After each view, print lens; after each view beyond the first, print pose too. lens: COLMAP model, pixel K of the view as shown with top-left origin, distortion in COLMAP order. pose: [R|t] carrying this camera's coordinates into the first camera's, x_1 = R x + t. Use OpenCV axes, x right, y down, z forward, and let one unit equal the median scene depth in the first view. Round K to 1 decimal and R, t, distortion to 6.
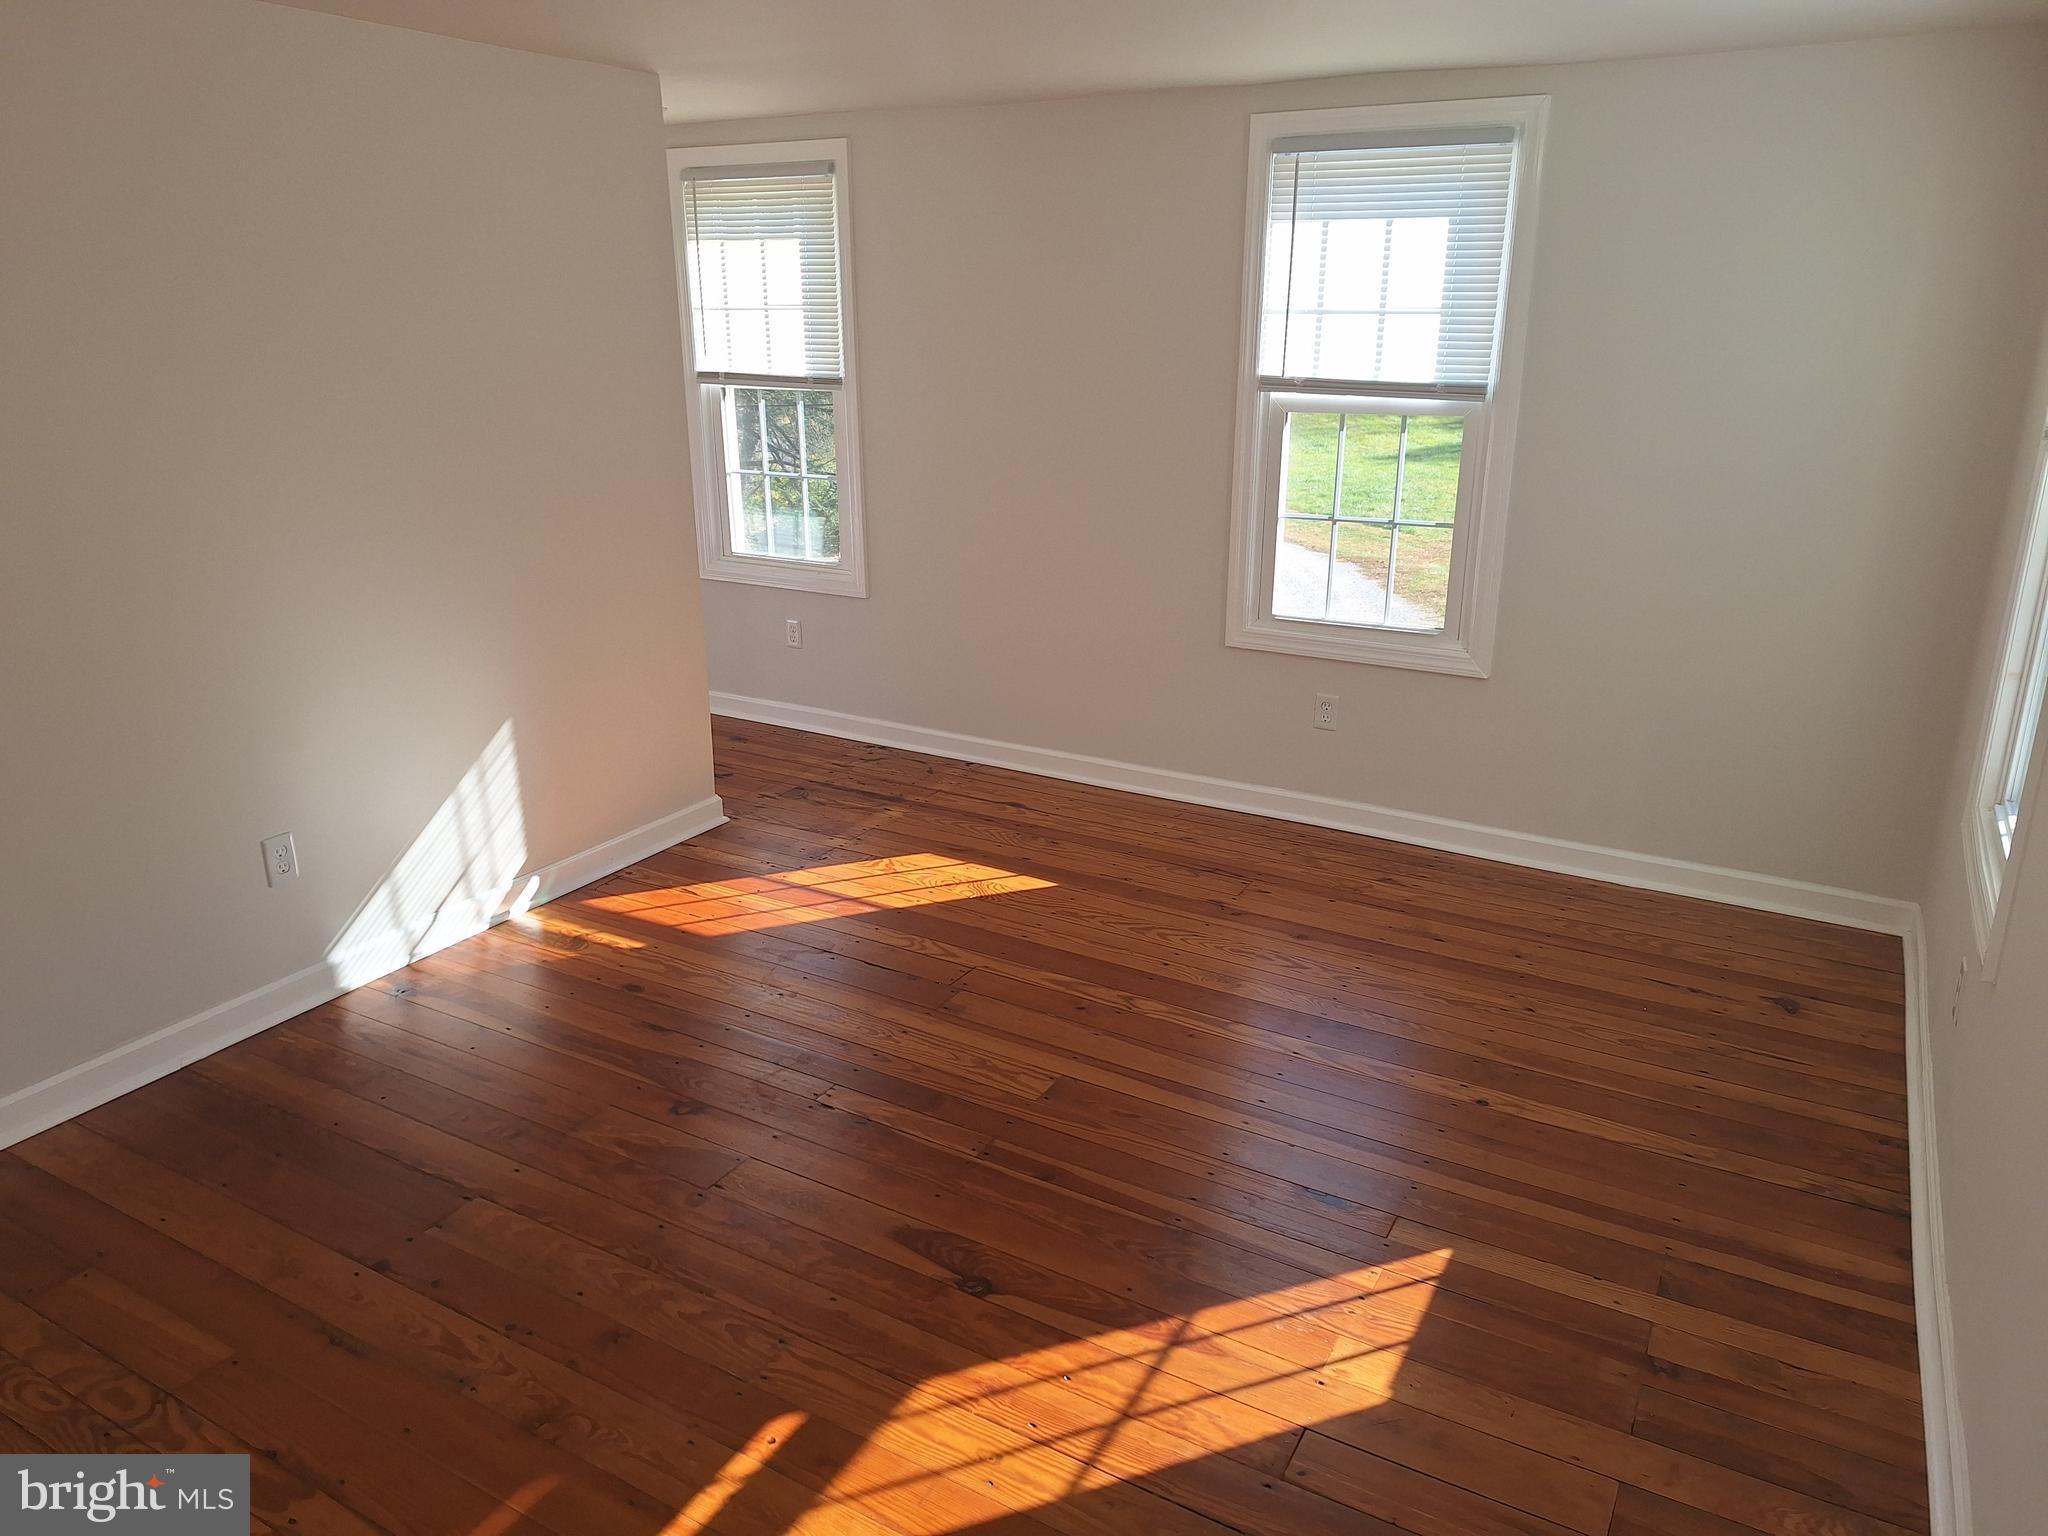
lens RADIAL K [[1409.8, 0, 1028.0], [0, 1409.8, 742.3], [0, 0, 1]] dist [0.132636, -0.186067]
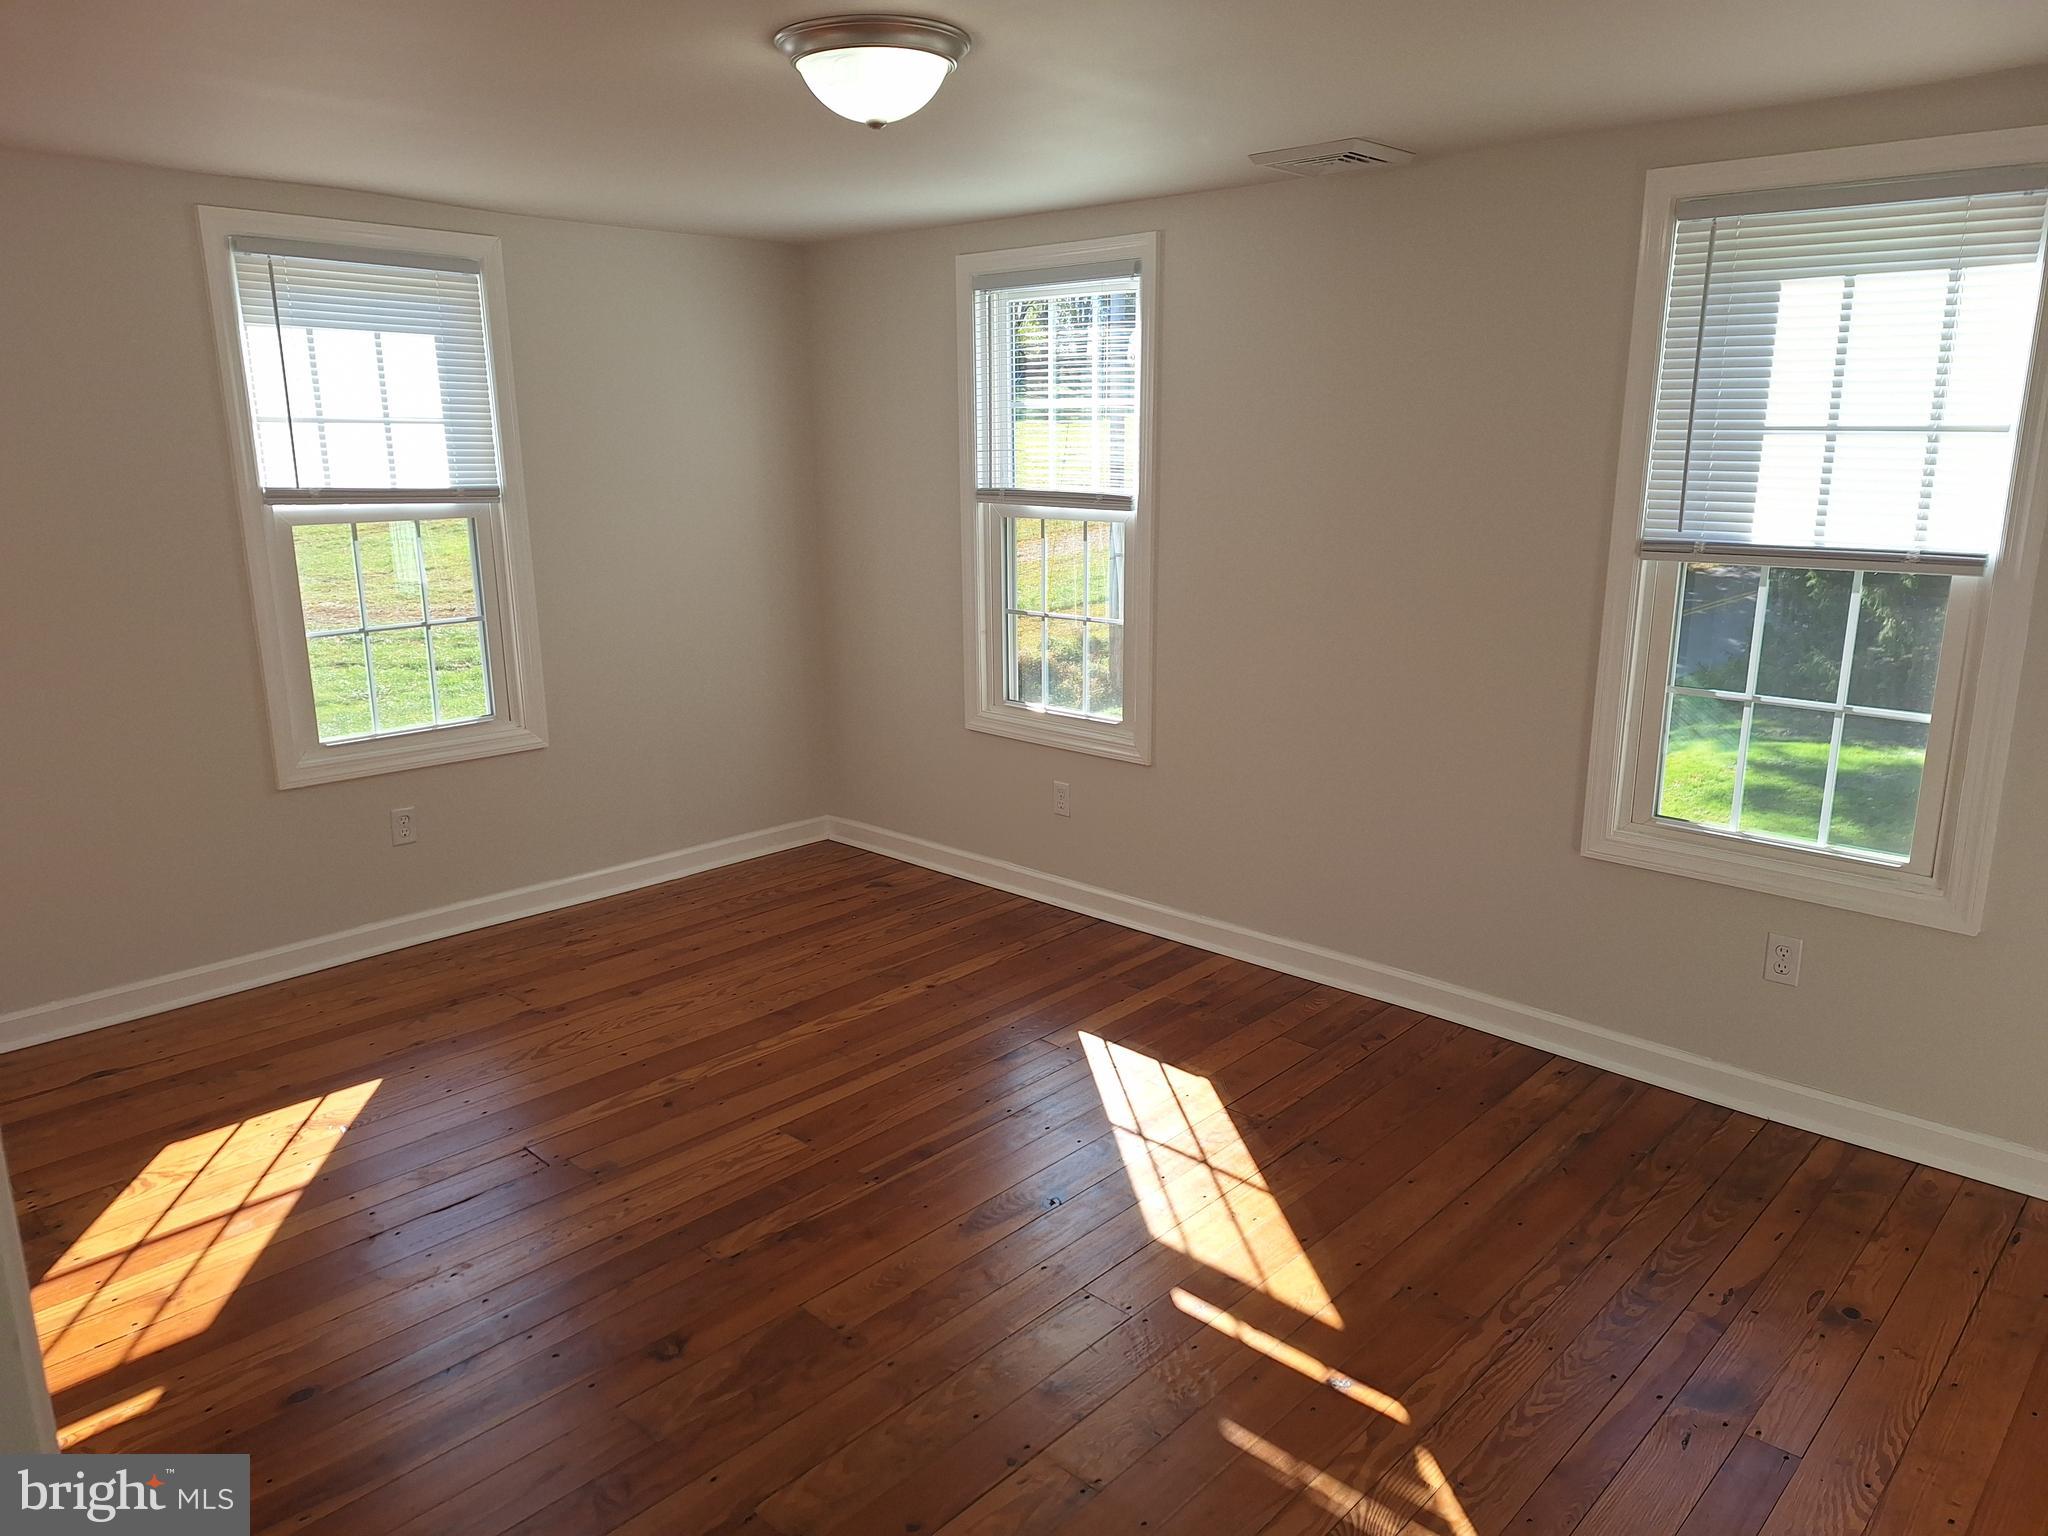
lens RADIAL K [[1415.4, 0, 1024.0], [0, 1415.4, 768.0], [0, 0, 1]] dist [0.096888, -0.094568]
pose [[0.227350, -0.234309, 0.945204, -0.679257], [0.284194, 0.944333, 0.165736, -0.112419], [-0.931421, 0.230942, 0.281284, 0.358330]]
